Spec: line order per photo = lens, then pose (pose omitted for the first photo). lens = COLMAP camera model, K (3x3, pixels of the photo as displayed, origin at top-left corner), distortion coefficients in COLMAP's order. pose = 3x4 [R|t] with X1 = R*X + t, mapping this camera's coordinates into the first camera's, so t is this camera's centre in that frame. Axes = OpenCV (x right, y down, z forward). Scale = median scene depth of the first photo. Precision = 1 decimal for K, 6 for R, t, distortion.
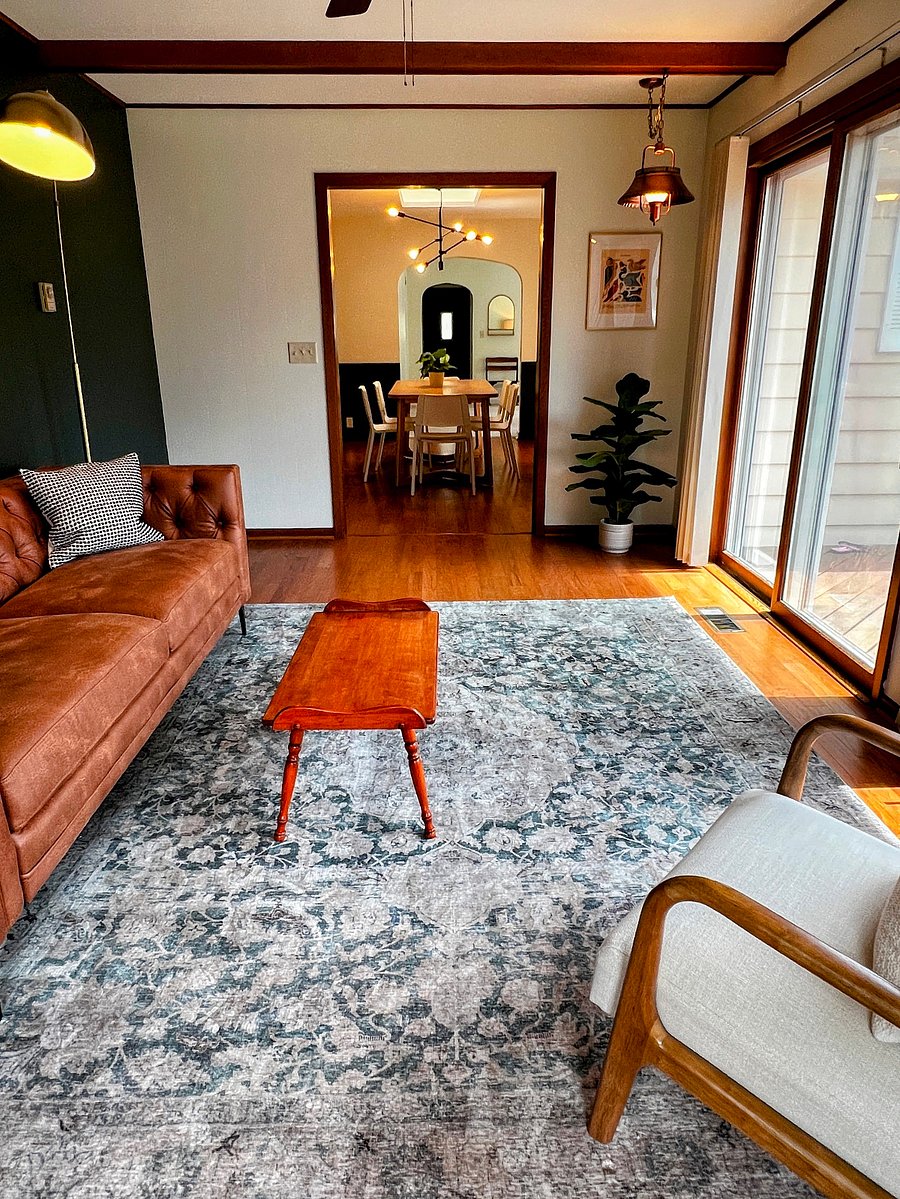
lens RADIAL K [[763.5, 0, 451.1], [0, 763.5, 596.7], [0, 0, 1]] dist [-0.003104, 0.000718]
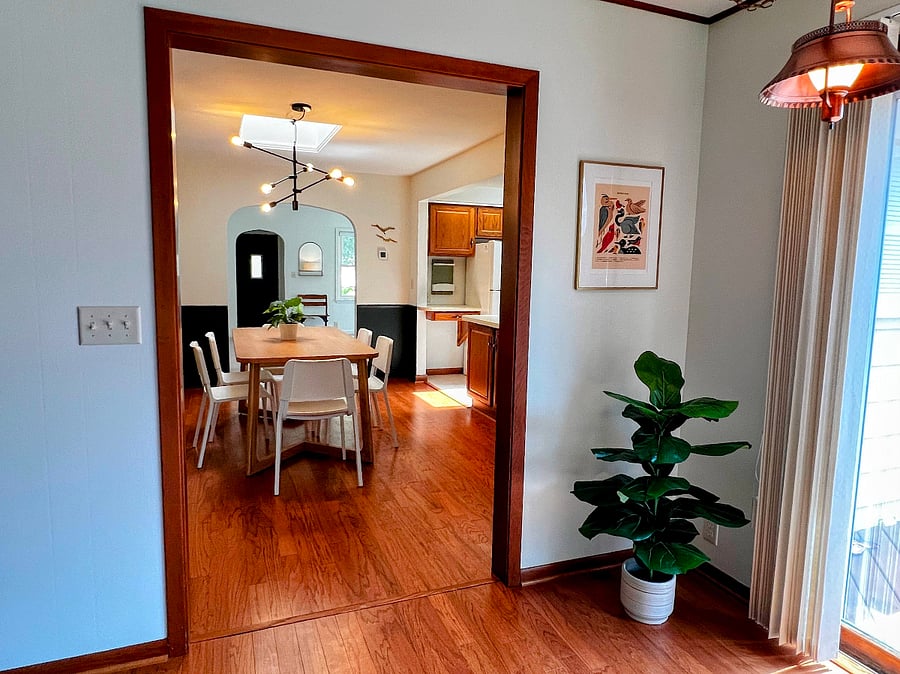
lens RADIAL K [[573.1, 0, 449.4], [0, 573.1, 339.1], [0, 0, 1]] dist [-0.003104, 0.000718]
pose [[0.939288, -0.016075, 0.342753, -0.105769], [0.089069, 0.976084, -0.198308, -0.202819], [-0.331368, 0.216797, 0.918256, 0.541684]]
